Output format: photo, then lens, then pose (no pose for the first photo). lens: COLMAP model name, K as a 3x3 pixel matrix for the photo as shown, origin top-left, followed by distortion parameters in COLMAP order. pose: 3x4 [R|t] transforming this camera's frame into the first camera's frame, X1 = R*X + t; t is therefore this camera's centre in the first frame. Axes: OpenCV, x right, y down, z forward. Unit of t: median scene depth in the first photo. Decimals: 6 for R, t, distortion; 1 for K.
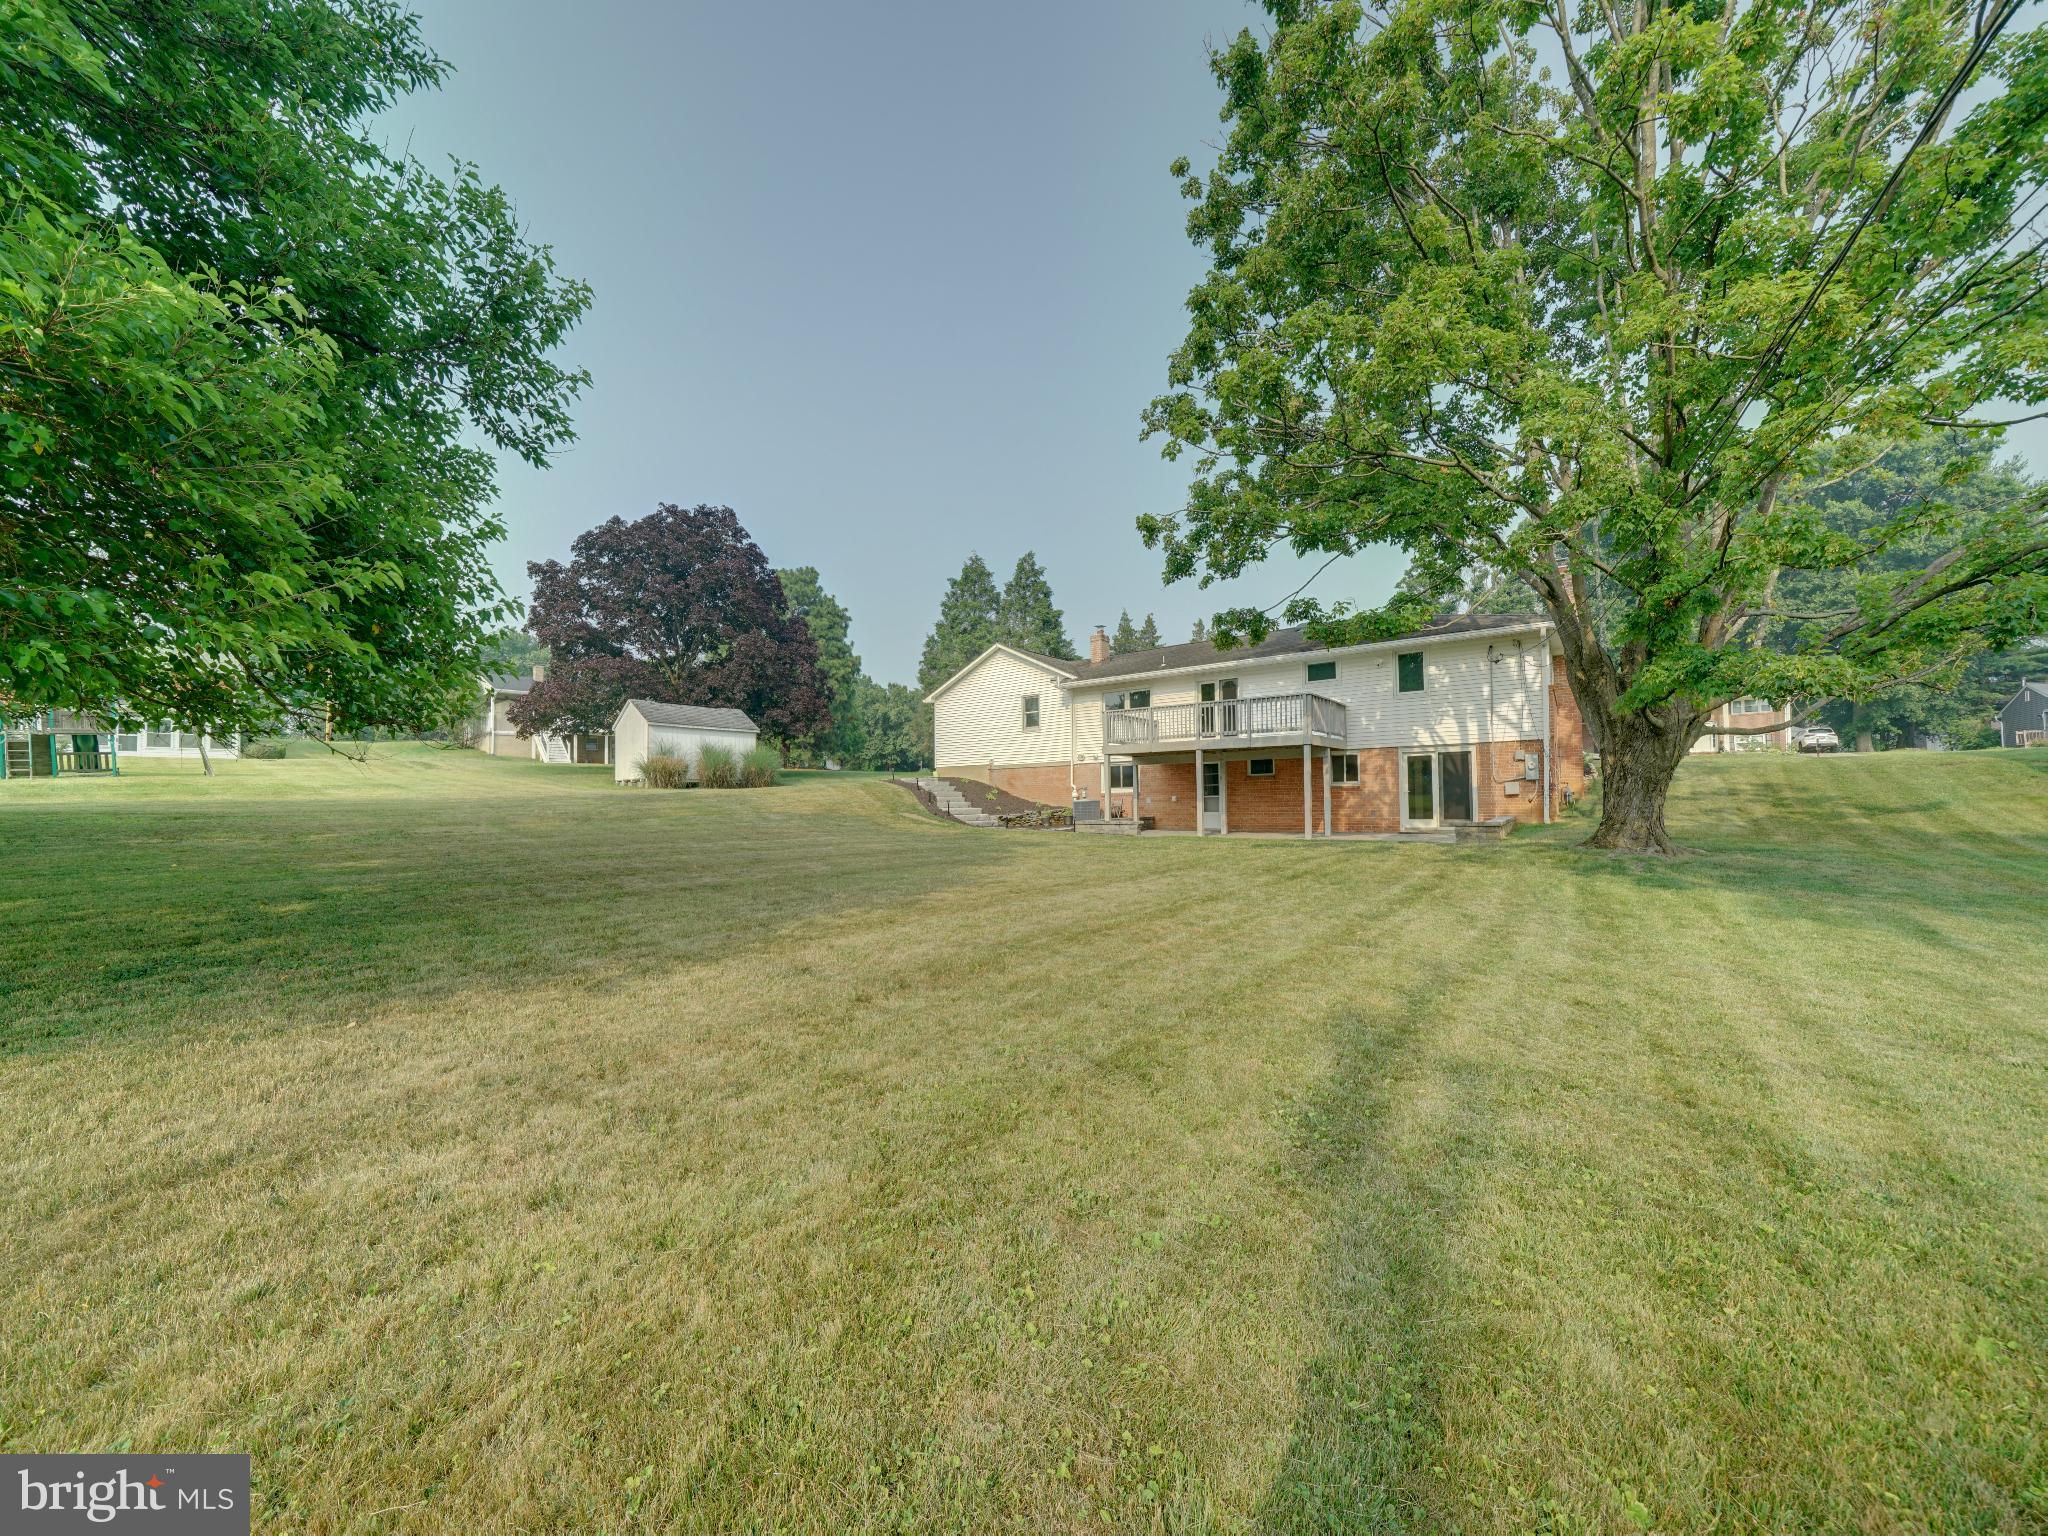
lens RADIAL K [[775.6, 0, 1021.7], [0, 775.6, 770.0], [0, 0, 1]] dist [0.000073, -0.000090]
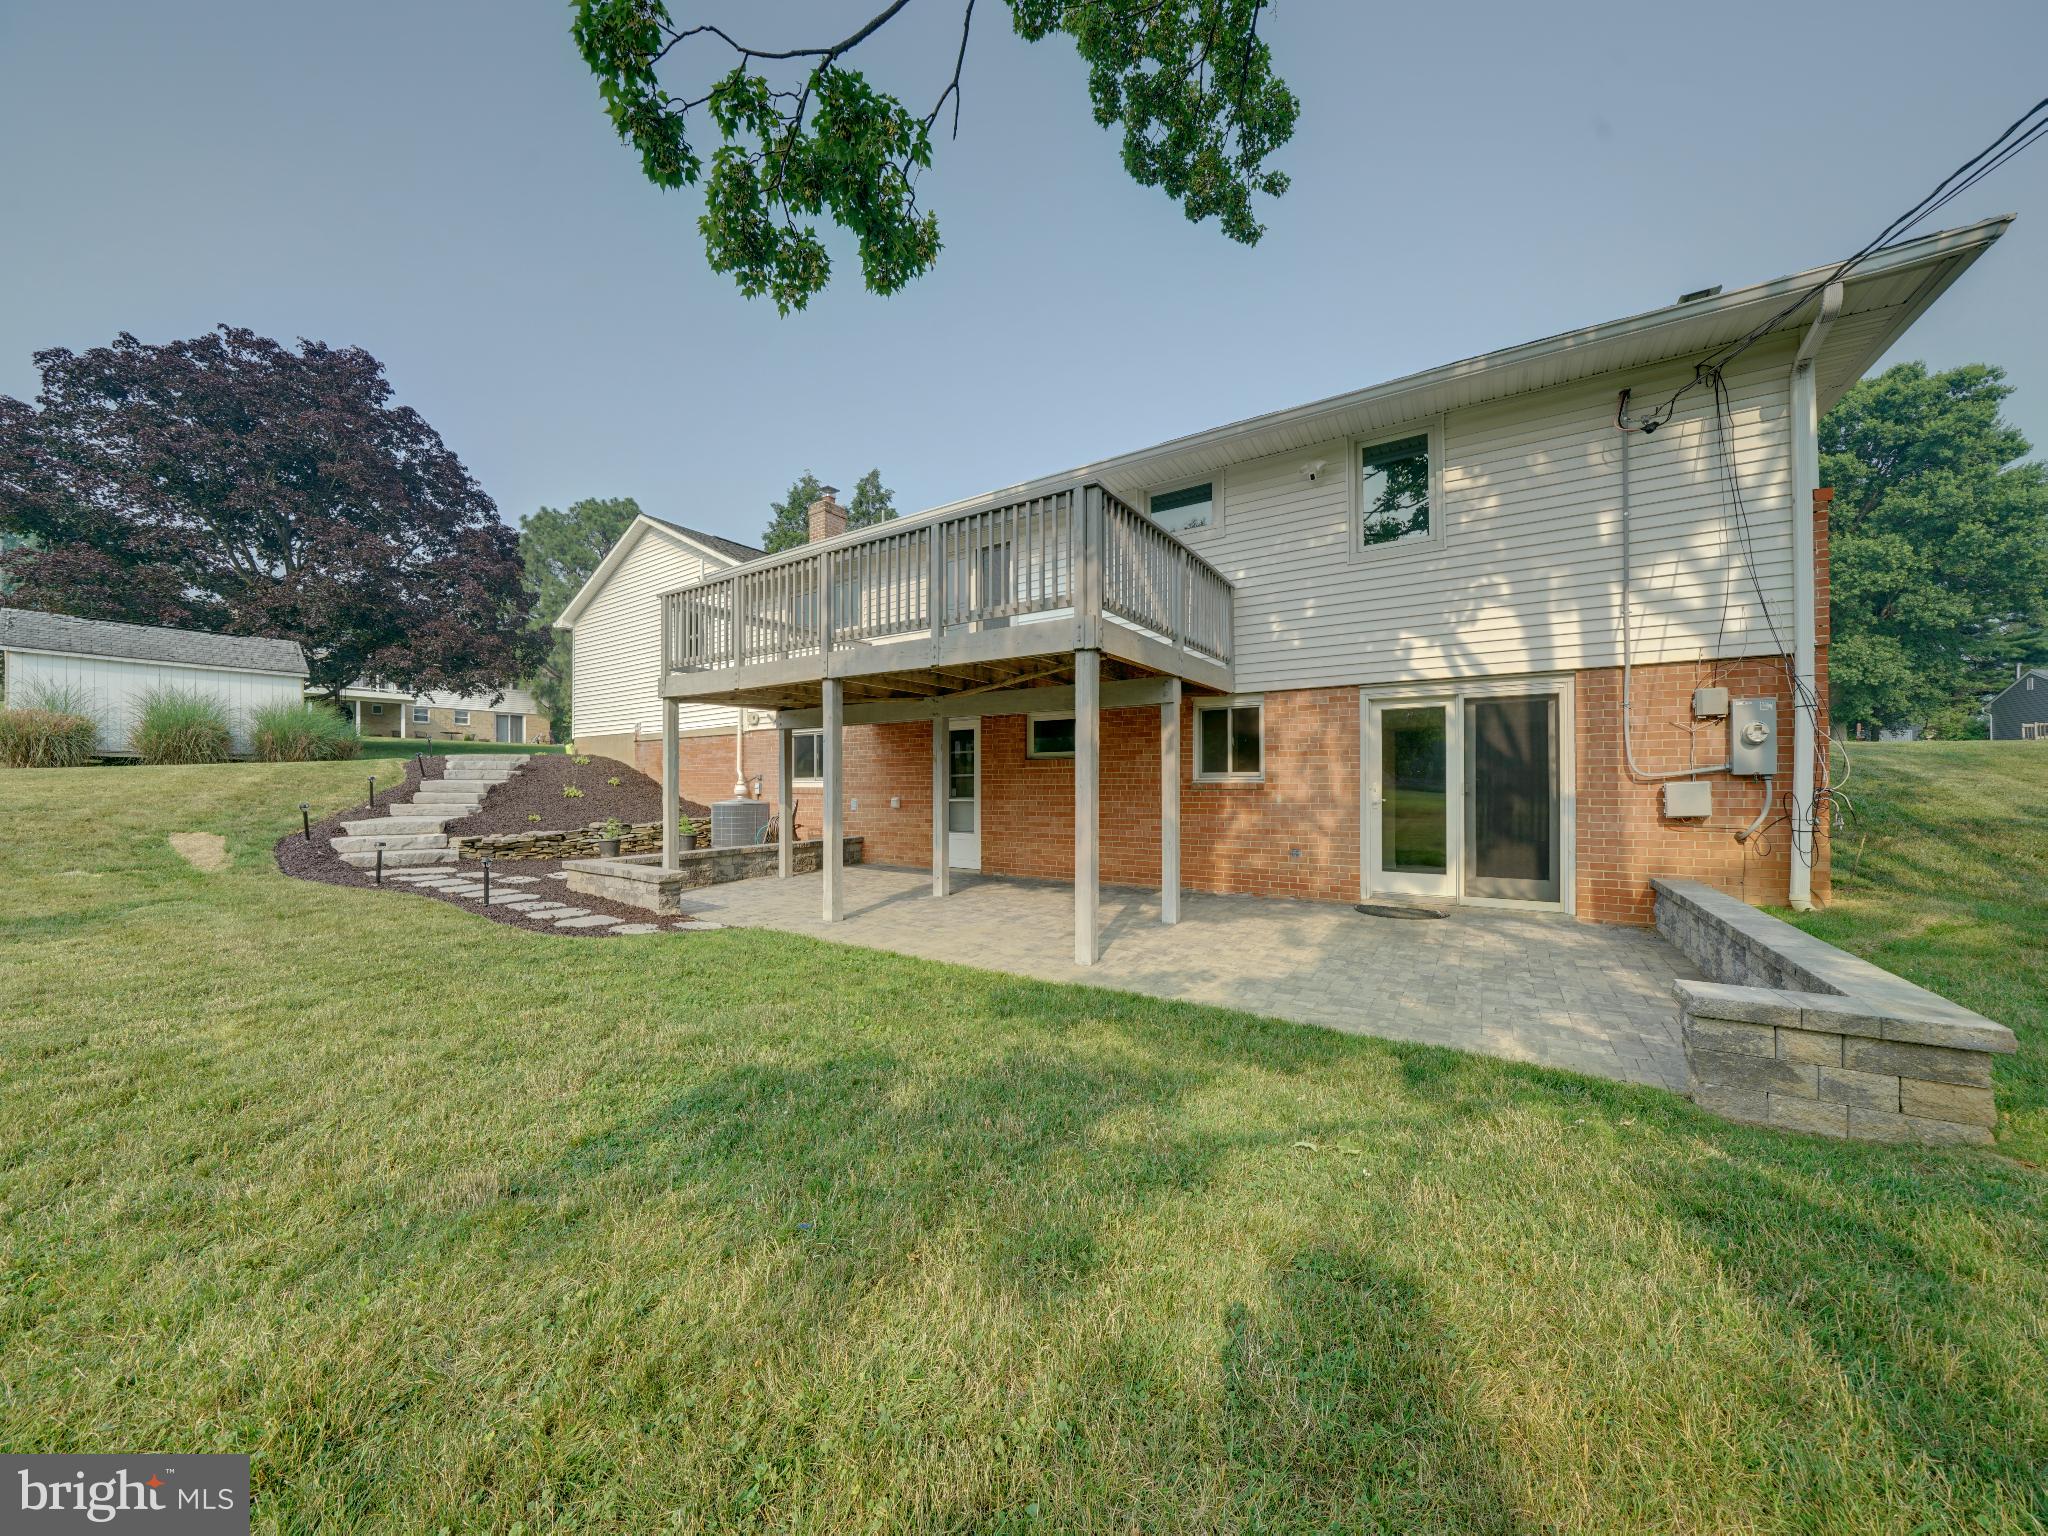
lens RADIAL K [[710.5, 0, 1025.5], [0, 710.5, 763.1], [0, 0, 1]] dist [-0.016152, -0.000077]
pose [[0.998425, 0.015039, 0.054046, 0.298615], [-0.015530, 0.999842, 0.008663, 0.008433], [-0.053907, -0.009489, 0.998501, 0.652284]]
